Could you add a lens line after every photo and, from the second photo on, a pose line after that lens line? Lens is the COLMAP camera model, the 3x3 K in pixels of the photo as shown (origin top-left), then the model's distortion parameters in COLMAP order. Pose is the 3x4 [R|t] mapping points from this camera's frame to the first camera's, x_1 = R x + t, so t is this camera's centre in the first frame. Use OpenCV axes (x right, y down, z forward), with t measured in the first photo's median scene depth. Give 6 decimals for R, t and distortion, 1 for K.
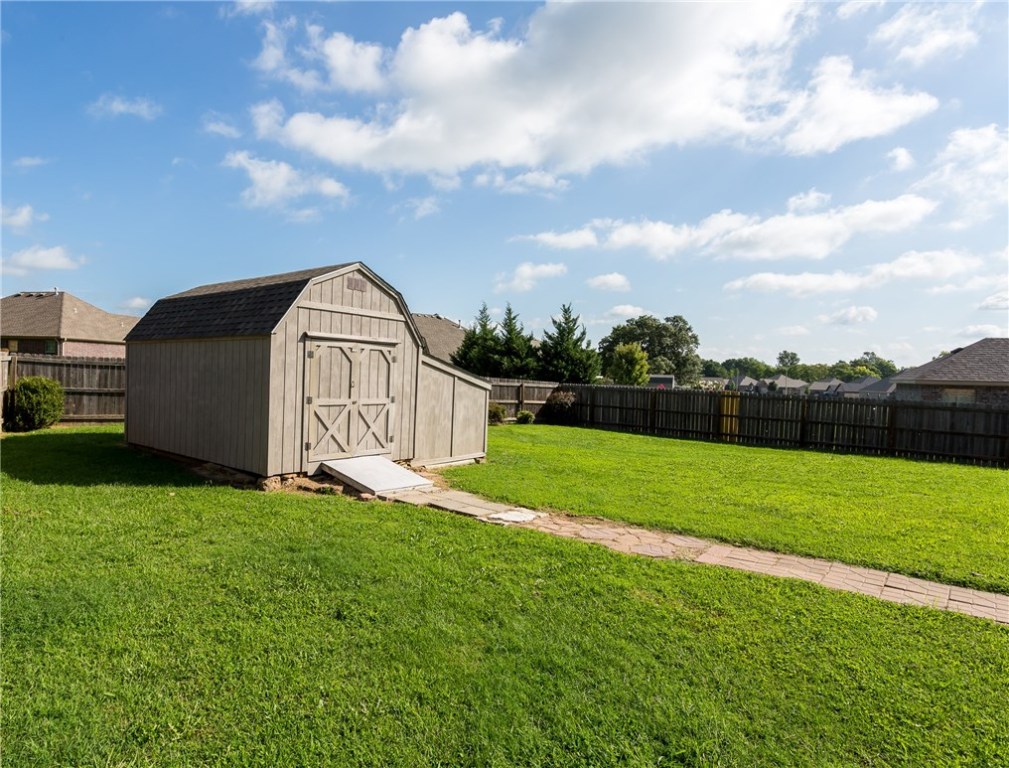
lens RADIAL K [[577.7, 0, 451.5], [0, 577.7, 392.2], [0, 0, 1]] dist [-0.005298, 0.003129]
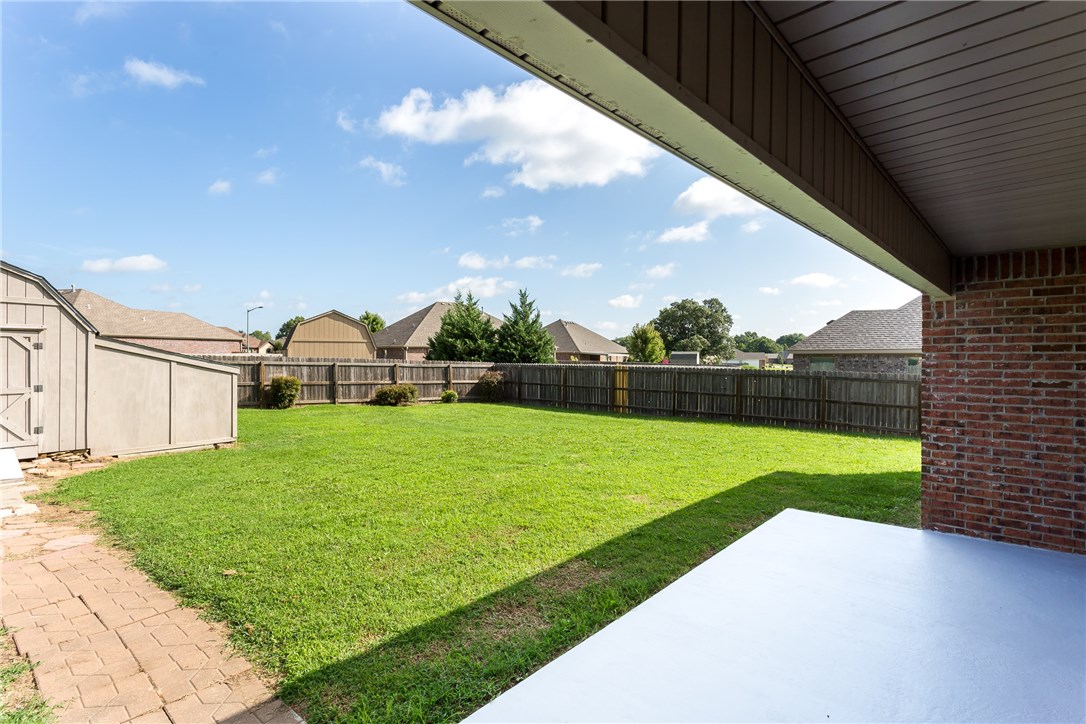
lens RADIAL K [[525.5, 0, 547.9], [0, 525.5, 359.3], [0, 0, 1]] dist [0.001719, 0.003295]
pose [[0.997658, -0.030847, 0.061055, 0.244009], [0.032385, 0.999178, -0.024371, 0.004762], [-0.060253, 0.026291, 0.997837, 0.029670]]
